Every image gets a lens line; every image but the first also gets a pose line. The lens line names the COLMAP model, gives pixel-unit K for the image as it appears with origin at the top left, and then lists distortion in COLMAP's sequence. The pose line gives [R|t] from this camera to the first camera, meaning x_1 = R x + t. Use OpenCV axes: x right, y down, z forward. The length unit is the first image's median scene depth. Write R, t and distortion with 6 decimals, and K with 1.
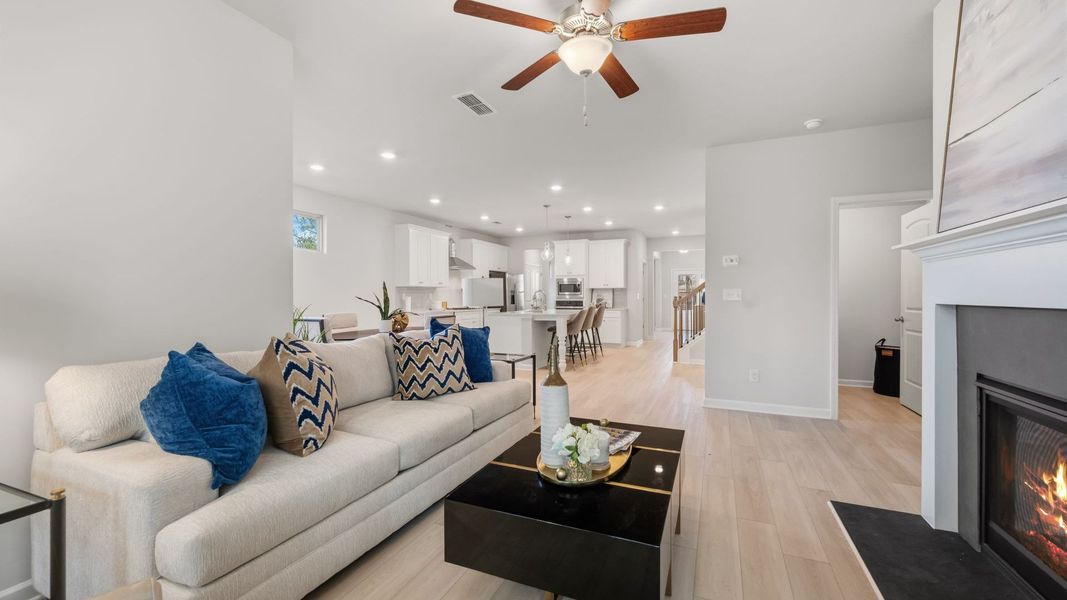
lens RADIAL K [[422.9, 0, 540.0], [0, 422.9, 298.4], [0, 0, 1]] dist [0.003106, -0.000149]
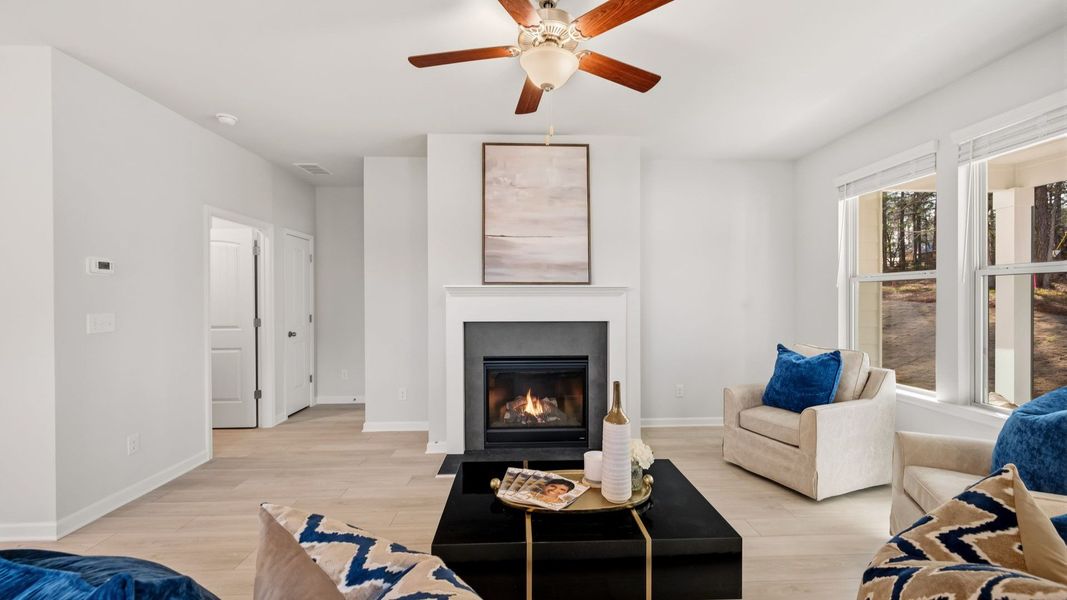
lens RADIAL K [[422.9, 0, 536.7], [0, 422.9, 299.4], [0, 0, 1]] dist [0.003106, -0.000149]
pose [[-0.414017, -0.007422, 0.910239, -0.154367], [0.009336, 0.999880, 0.012400, -0.019805], [-0.910221, 0.013632, -0.413898, 0.302496]]
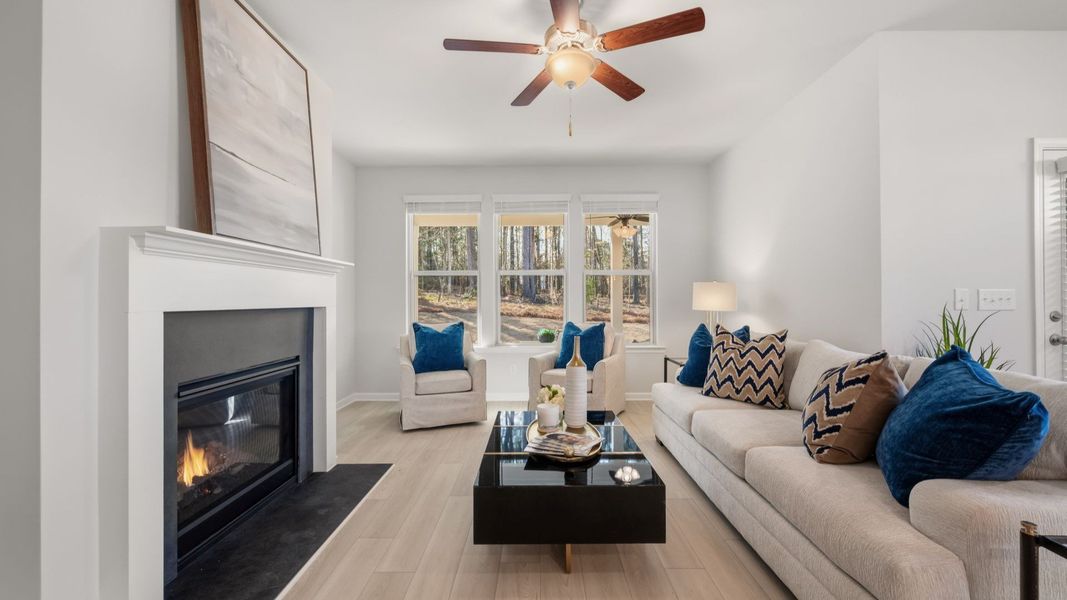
lens RADIAL K [[422.9, 0, 534.9], [0, 422.9, 297.9], [0, 0, 1]] dist [0.003106, -0.000149]
pose [[-0.926952, -0.000107, -0.375180, 0.136805], [-0.000702, 0.999999, 0.001450, -0.001886], [0.375180, 0.001608, -0.926951, 0.420665]]
